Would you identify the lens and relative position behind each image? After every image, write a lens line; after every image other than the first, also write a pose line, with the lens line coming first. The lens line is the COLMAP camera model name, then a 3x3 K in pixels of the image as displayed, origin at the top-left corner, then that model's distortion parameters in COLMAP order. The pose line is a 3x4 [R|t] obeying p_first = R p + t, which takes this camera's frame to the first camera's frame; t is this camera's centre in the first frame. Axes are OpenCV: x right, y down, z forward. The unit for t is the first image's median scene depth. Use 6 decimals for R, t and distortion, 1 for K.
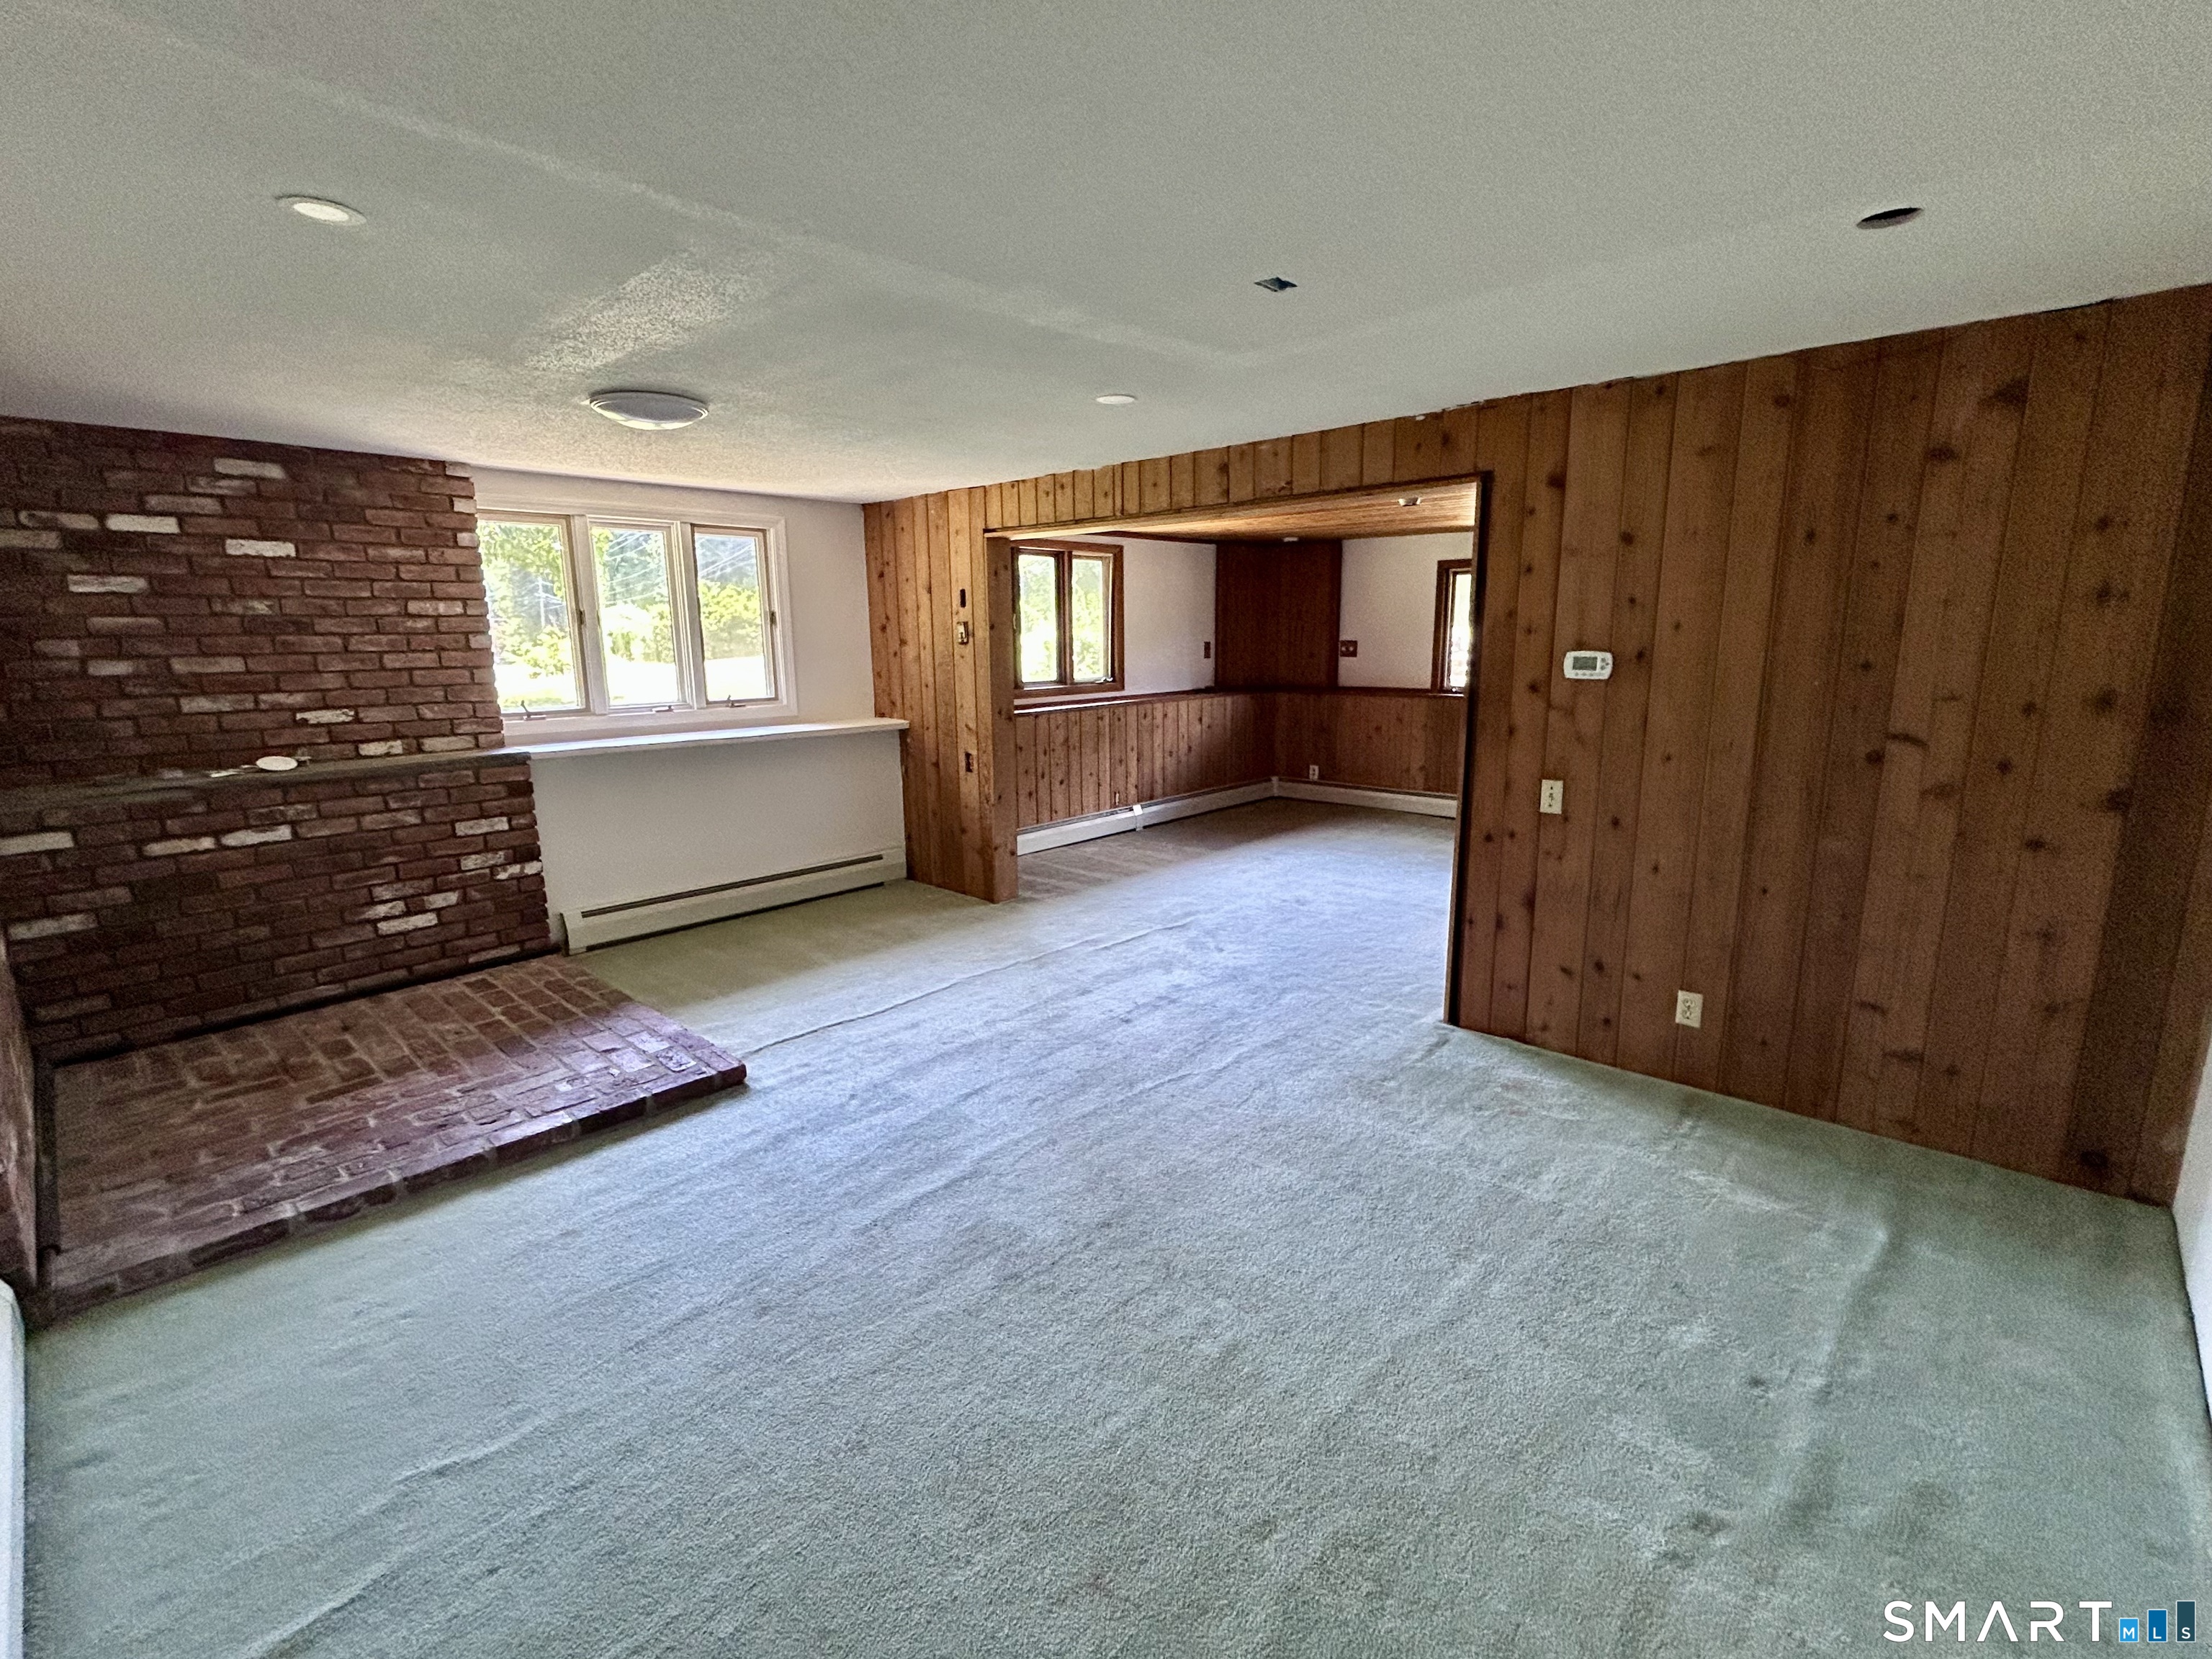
lens RADIAL K [[993.8, 0, 1101.0], [0, 993.8, 826.7], [0, 0, 1]] dist [-0.000538, 0.000014]
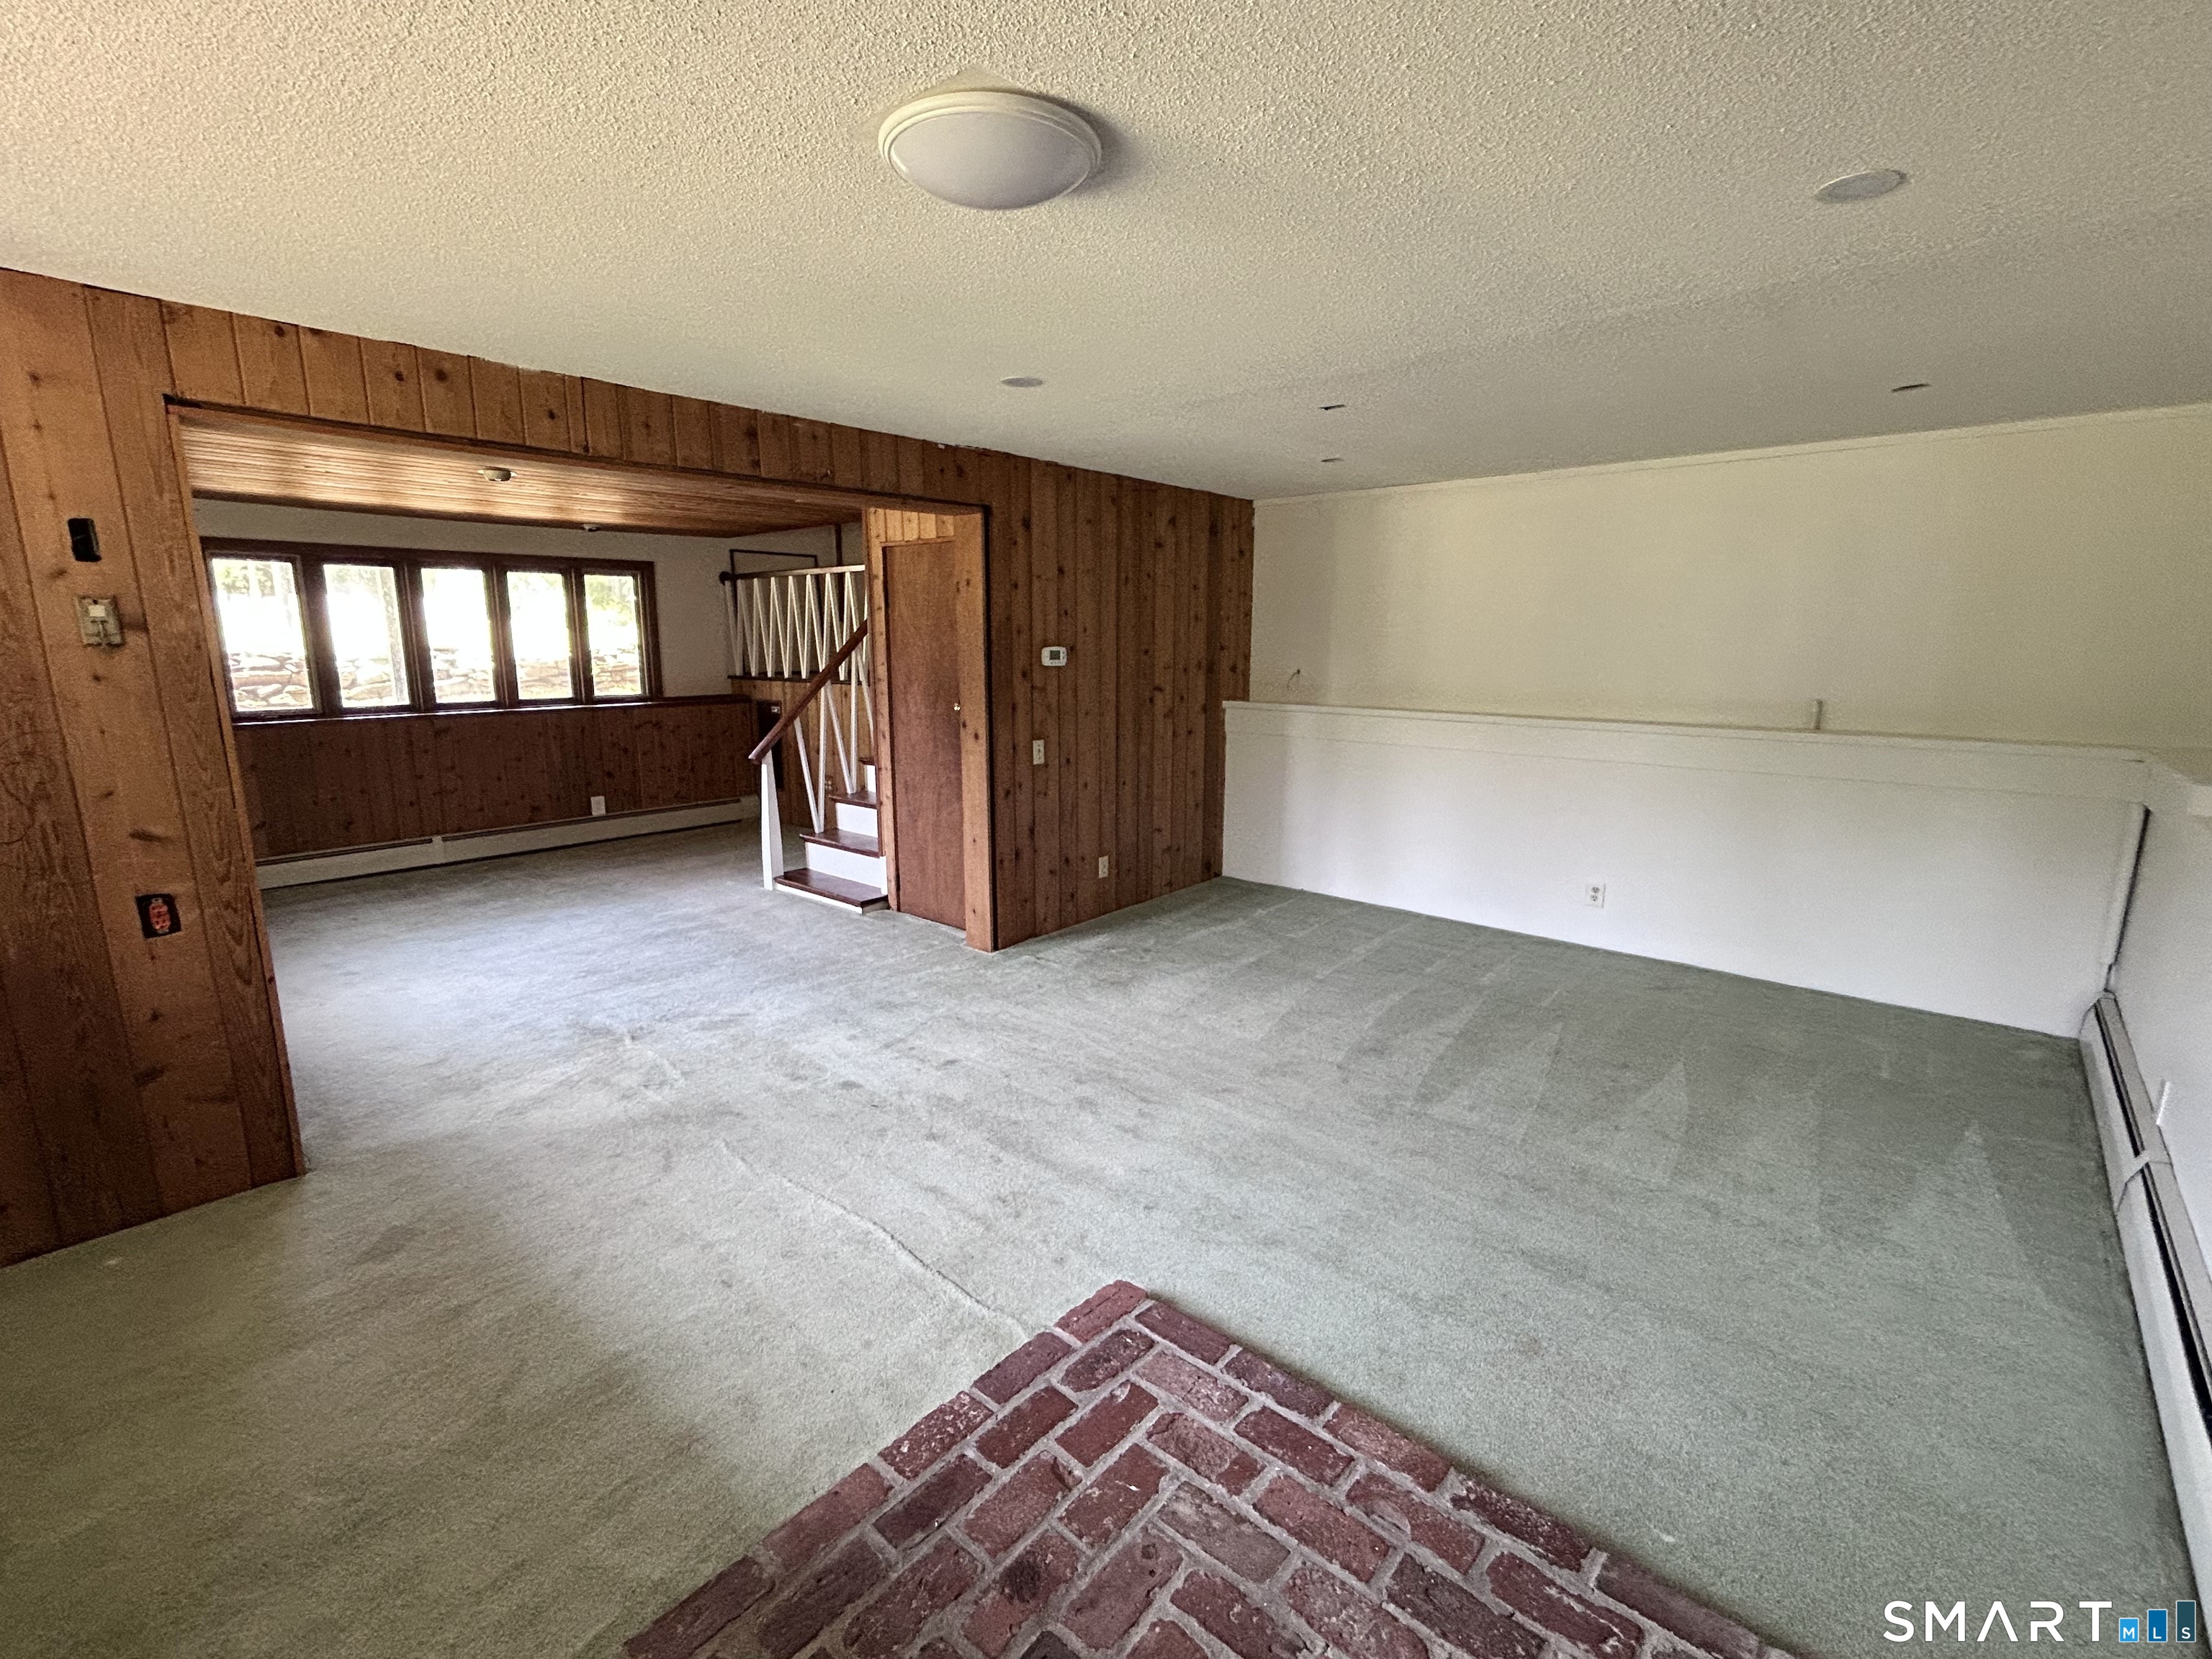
lens RADIAL K [[993.8, 0, 1090.1], [0, 993.8, 829.2], [0, 0, 1]] dist [-0.000538, 0.000014]
pose [[-0.030196, -0.180214, 0.983164, -0.757915], [0.194378, 0.963776, 0.182630, -0.134625], [-0.980462, 0.196620, 0.005928, 0.768314]]
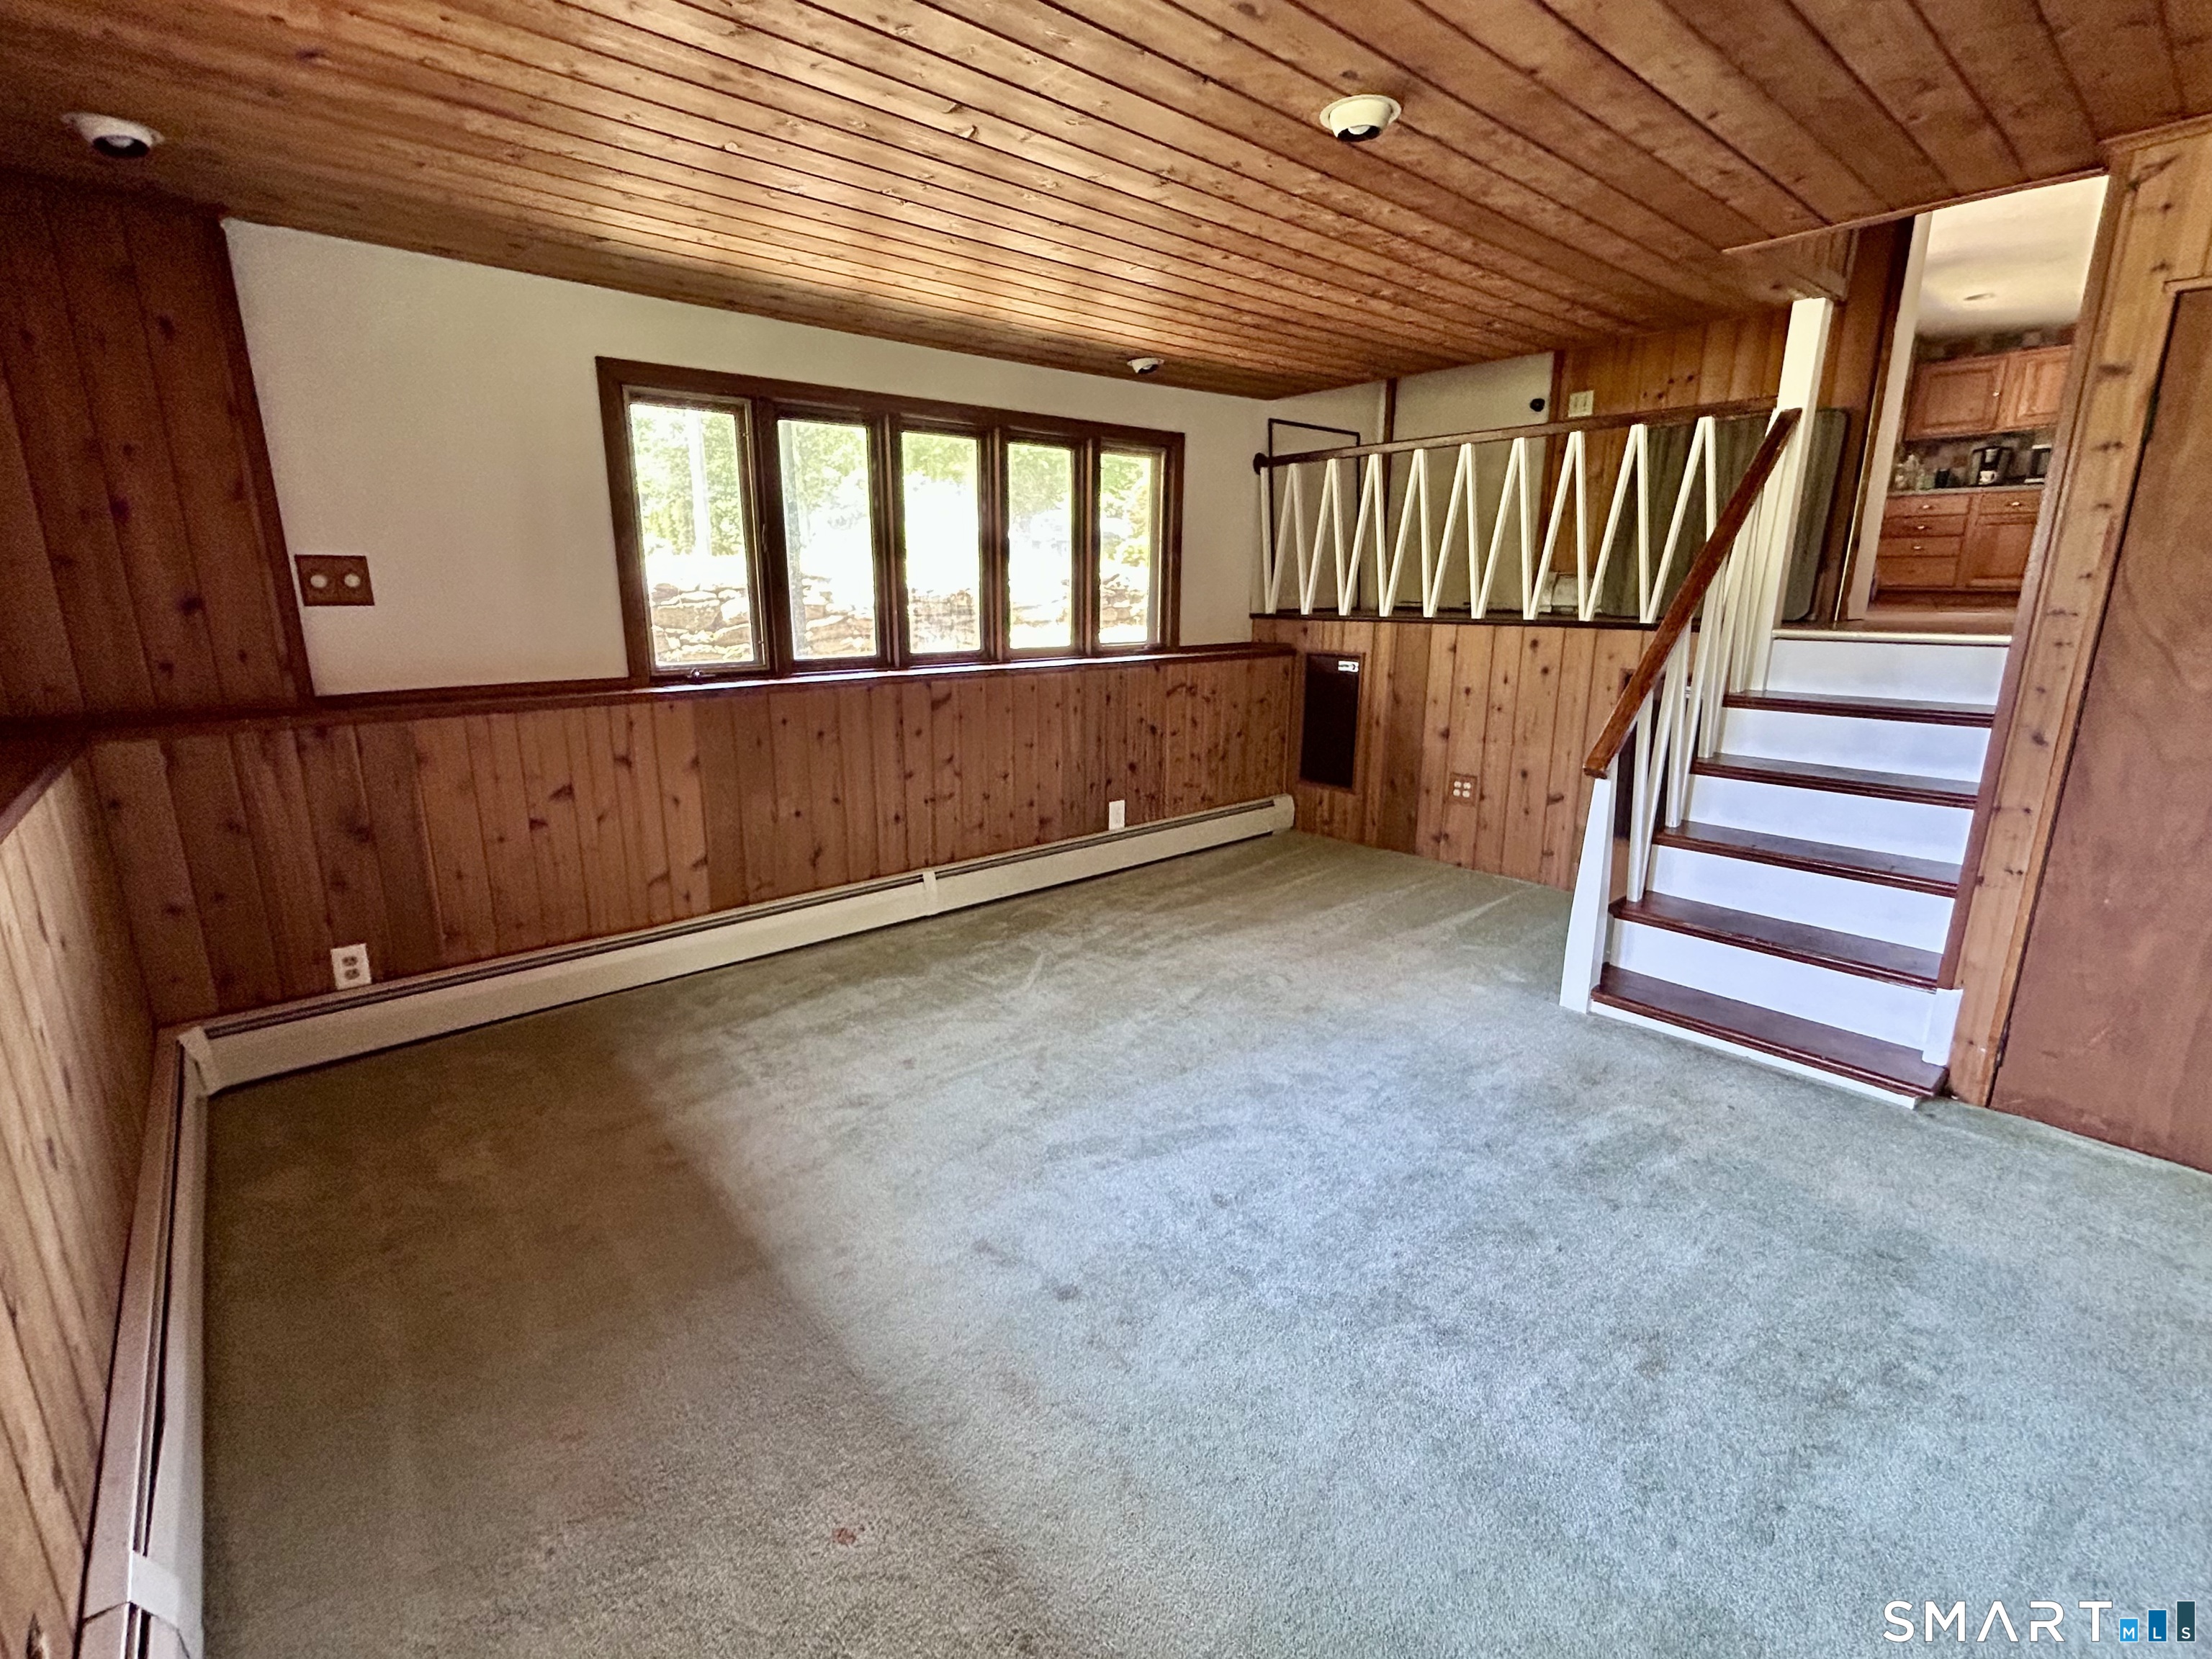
lens RADIAL K [[993.8, 0, 1095.1], [0, 993.8, 825.6], [0, 0, 1]] dist [-0.000538, 0.000014]
pose [[0.110465, -0.225943, 0.967857, -0.123886], [0.192360, 0.960264, 0.202215, -0.240418], [-0.975087, 0.163839, 0.149538, 1.449963]]
